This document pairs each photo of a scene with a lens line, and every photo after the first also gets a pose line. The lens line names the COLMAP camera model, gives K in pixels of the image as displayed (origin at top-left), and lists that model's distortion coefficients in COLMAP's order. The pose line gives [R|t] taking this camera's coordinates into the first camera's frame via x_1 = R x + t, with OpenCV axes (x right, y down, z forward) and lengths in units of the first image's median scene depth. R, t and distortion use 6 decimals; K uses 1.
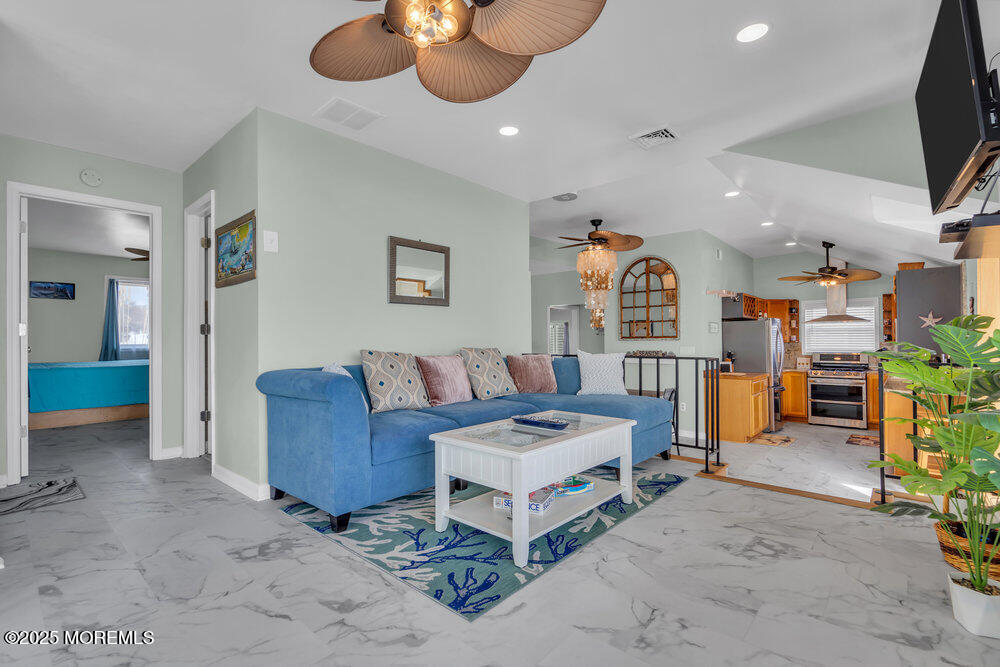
lens RADIAL K [[454.4, 0, 496.1], [0, 454.4, 336.6], [0, 0, 1]] dist [0.000117, 0.000103]
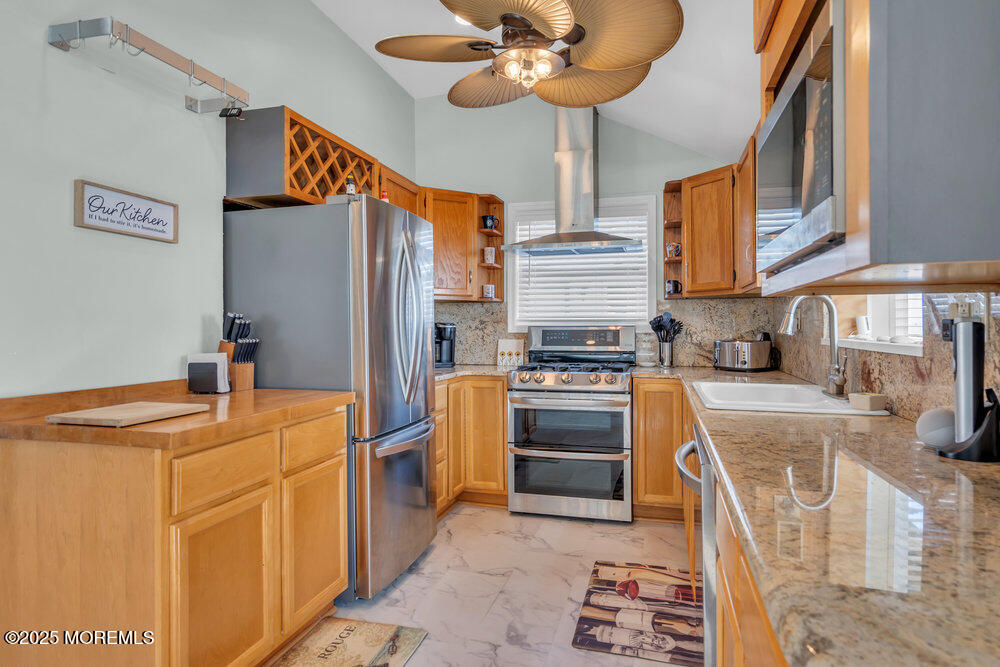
lens RADIAL K [[571.6, 0, 500.2], [0, 571.6, 325.2], [0, 0, 1]] dist [0.001415, 0.000566]
pose [[0.894486, 0.004797, 0.447071, 0.501288], [-0.008090, 0.999952, 0.005455, 0.035672], [-0.447024, -0.008496, 0.894482, 0.620835]]
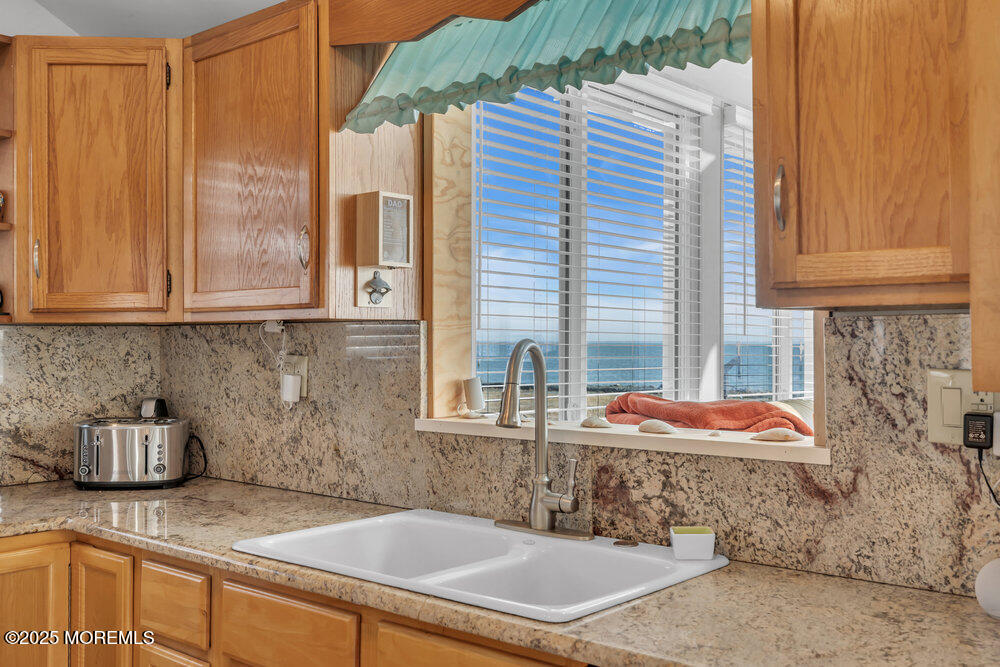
lens RADIAL K [[991.8, 0, 500.0], [0, 991.8, 333.5], [0, 0, 1]] dist [-0.001384, 0.001098]
pose [[-0.026110, 0.014118, 0.999559, 0.508450], [-0.008010, 0.999865, -0.014331, 0.019337], [-0.999627, -0.008380, -0.025994, 0.841986]]
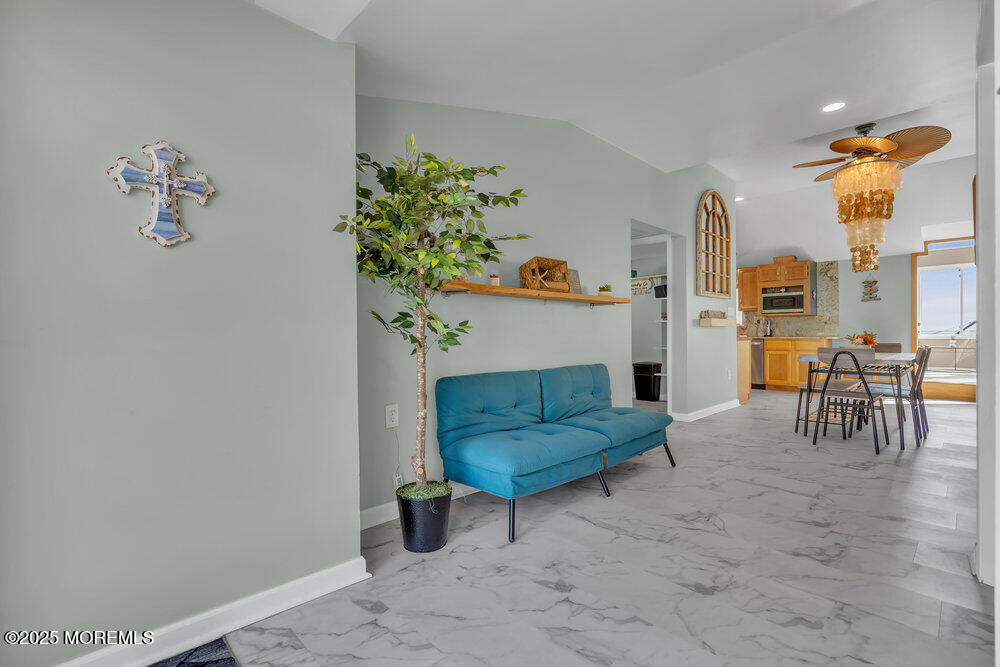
lens RADIAL K [[454.4, 0, 496.1], [0, 454.4, 336.6], [0, 0, 1]] dist [0.000117, 0.000103]
pose [[0.068893, -0.000771, 0.997624, -0.484368], [-0.003064, 0.999995, 0.000984, 0.076761], [-0.997619, -0.003124, 0.068890, 1.321949]]
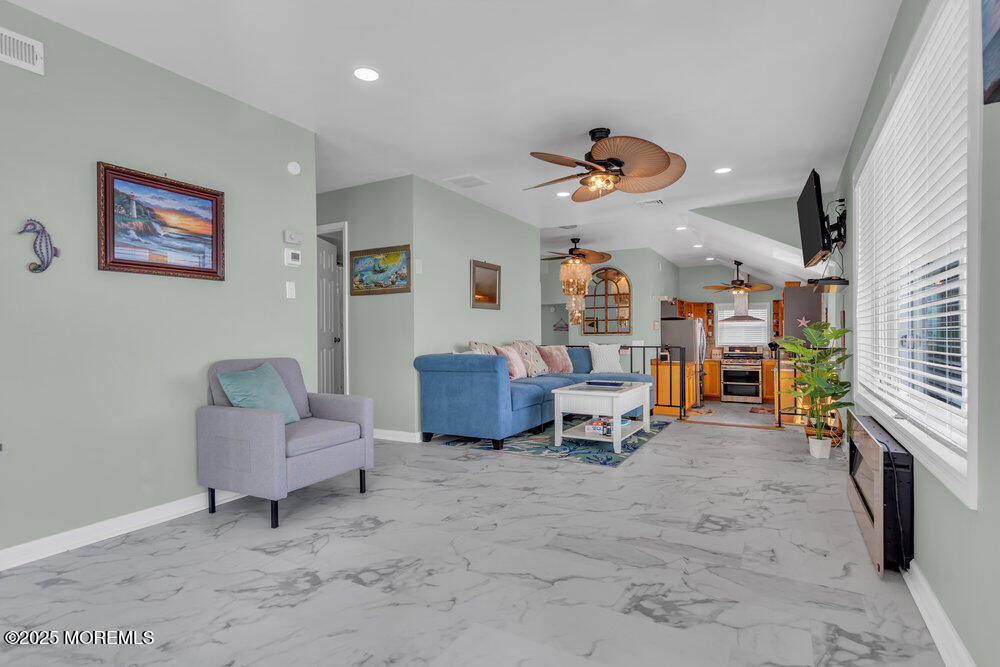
lens RADIAL K [[505.4, 0, 493.4], [0, 505.4, 334.8], [0, 0, 1]] dist [0.003119, 0.000445]
pose [[0.977740, 0.001183, 0.209818, -0.244319], [-0.002317, 0.999984, 0.005158, 0.000173], [-0.209808, -0.005530, 0.977727, -0.258687]]
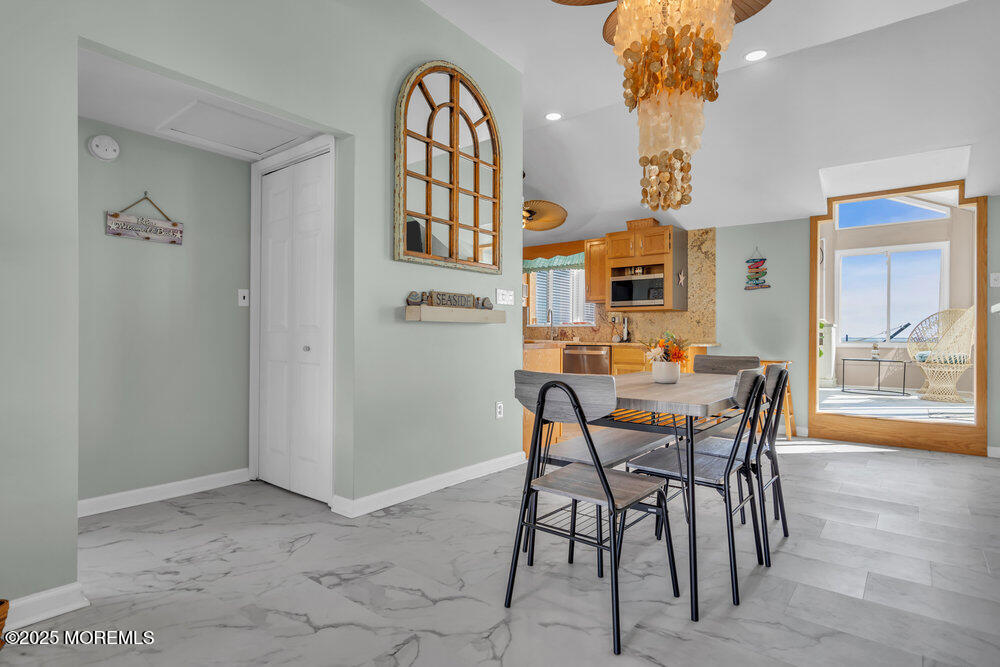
lens RADIAL K [[526.5, 0, 494.9], [0, 526.5, 335.8], [0, 0, 1]] dist [-0.004555, -0.000332]
pose [[-0.063687, 0.006624, 0.997948, -0.157985], [-0.013320, 0.999883, -0.007487, 0.074504], [-0.997881, -0.013769, -0.063591, 0.988530]]
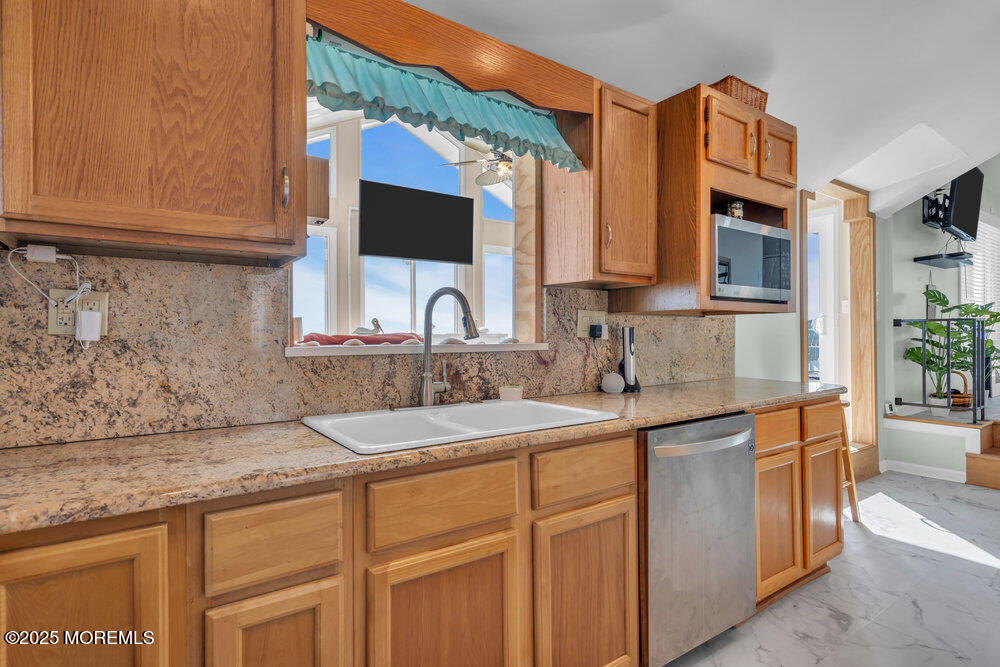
lens RADIAL K [[505.4, 0, 493.4], [0, 505.4, 334.8], [0, 0, 1]] dist [0.003119, 0.000445]
pose [[-0.973240, 0.011939, 0.229480, 0.719939], [0.009768, 0.999896, -0.010595, 0.042200], [-0.229583, -0.008070, -0.973256, 1.055485]]
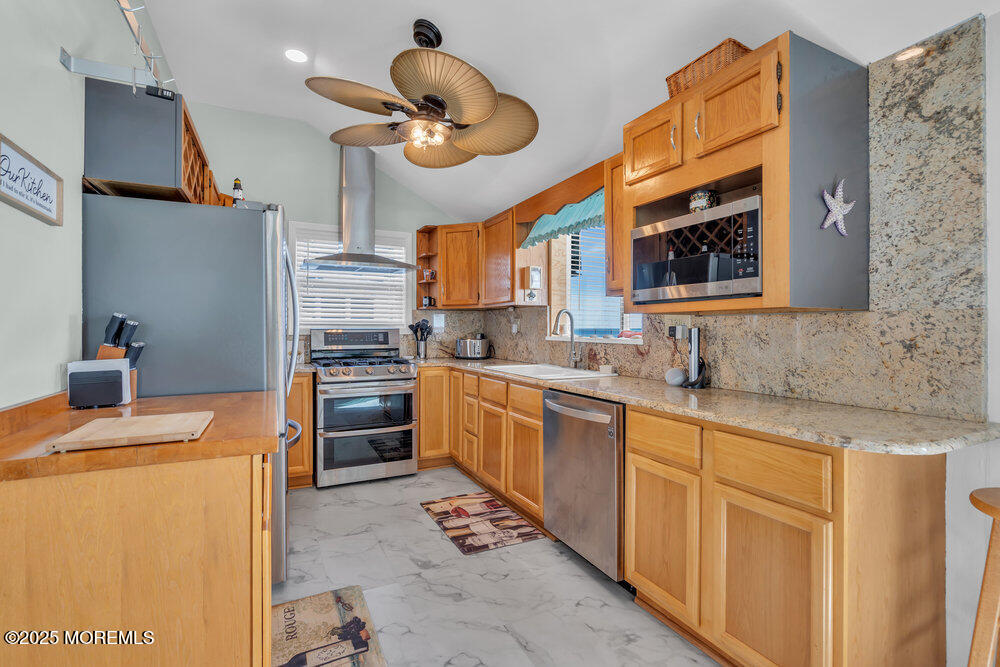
lens RADIAL K [[457.2, 0, 499.1], [0, 457.2, 329.1], [0, 0, 1]] dist [-0.001881, 0.000353]
pose [[0.362539, 0.005907, 0.931950, 0.361725], [-0.013034, 0.999914, -0.001267, 0.037525], [-0.931877, -0.011688, 0.362585, 0.725523]]
